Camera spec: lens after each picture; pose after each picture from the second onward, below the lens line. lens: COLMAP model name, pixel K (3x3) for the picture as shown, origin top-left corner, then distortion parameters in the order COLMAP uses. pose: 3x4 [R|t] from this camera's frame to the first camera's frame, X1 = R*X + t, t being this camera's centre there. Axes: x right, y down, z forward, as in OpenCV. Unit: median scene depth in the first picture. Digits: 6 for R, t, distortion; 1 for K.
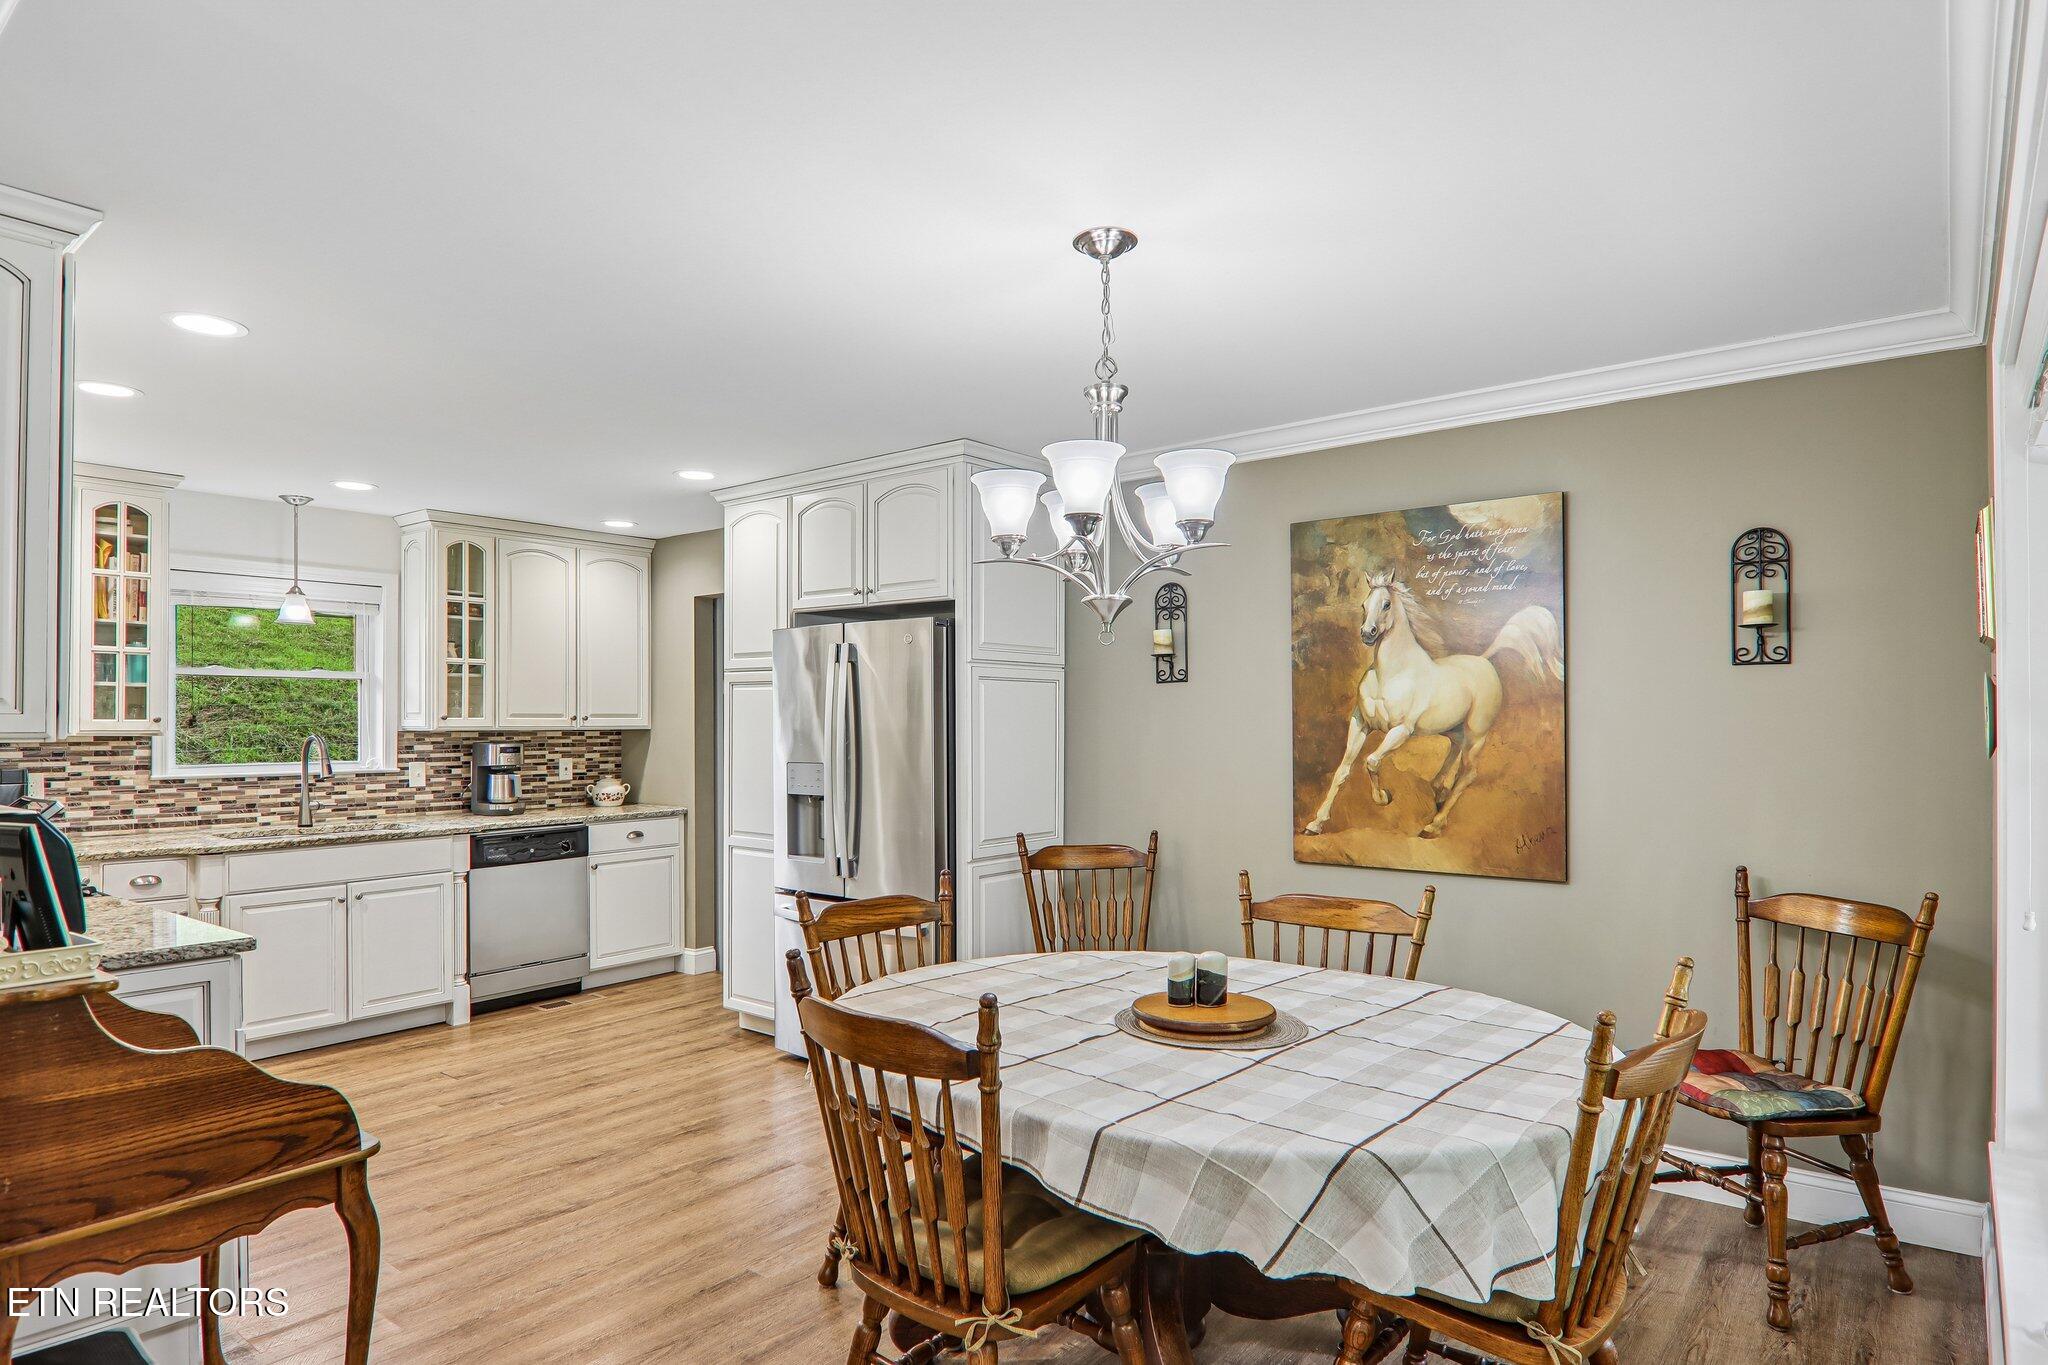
lens RADIAL K [[1164.0, 0, 1016.8], [0, 1164.0, 713.1], [0, 0, 1]] dist [0.024339, -0.037472]
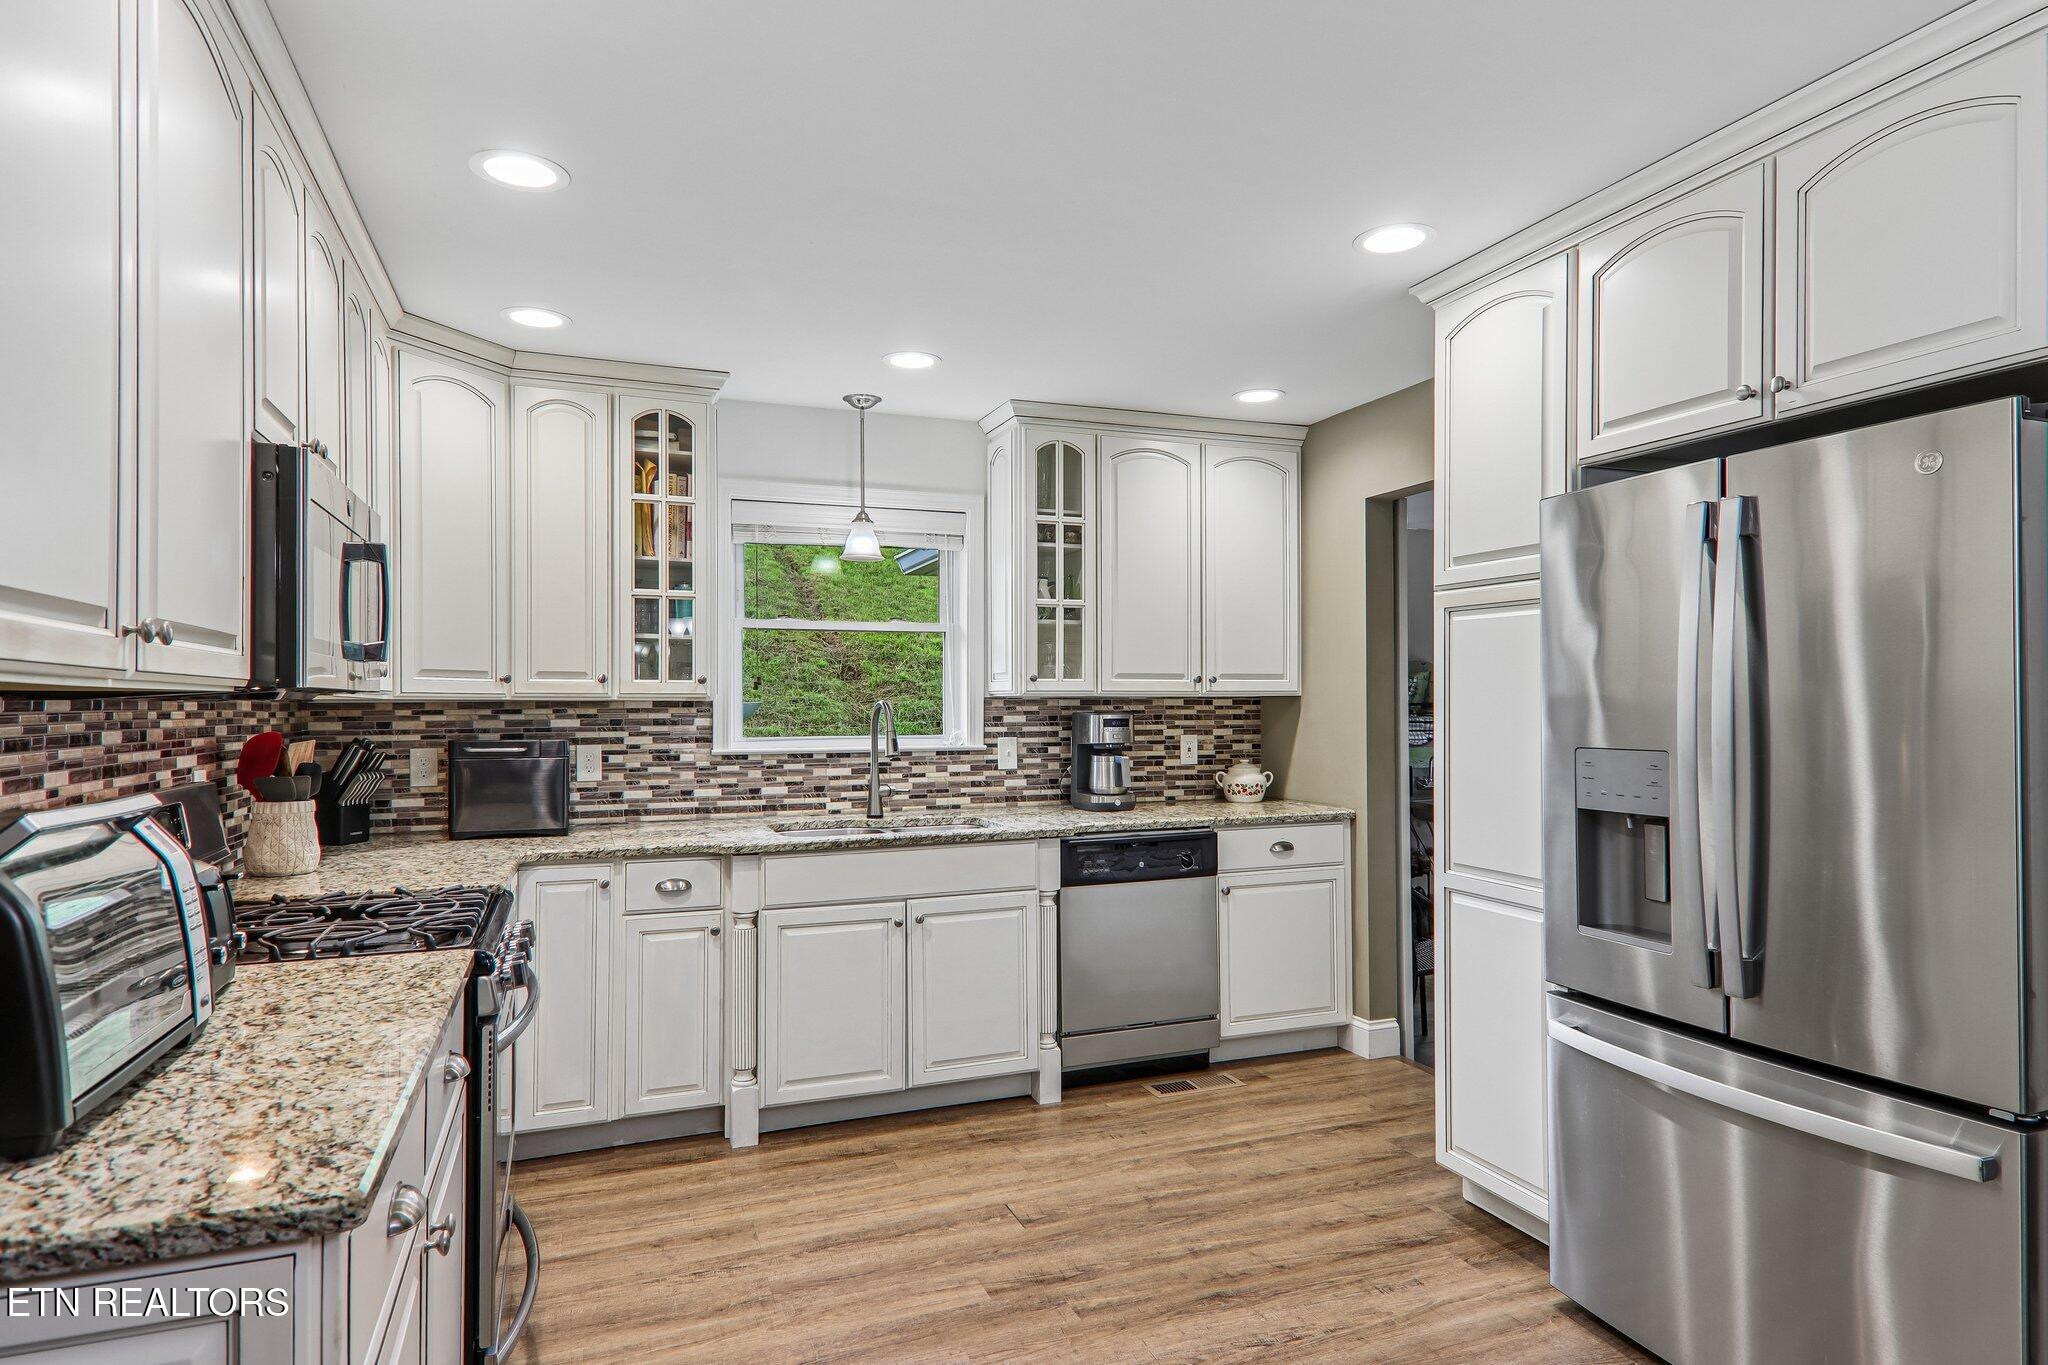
lens RADIAL K [[1164.0, 0, 1016.8], [0, 1164.0, 713.1], [0, 0, 1]] dist [0.024339, -0.037472]
pose [[0.864425, 0.002818, -0.502754, -0.124623], [0.006042, 0.999854, 0.015993, 0.013982], [0.502725, -0.016862, 0.864282, 0.350230]]
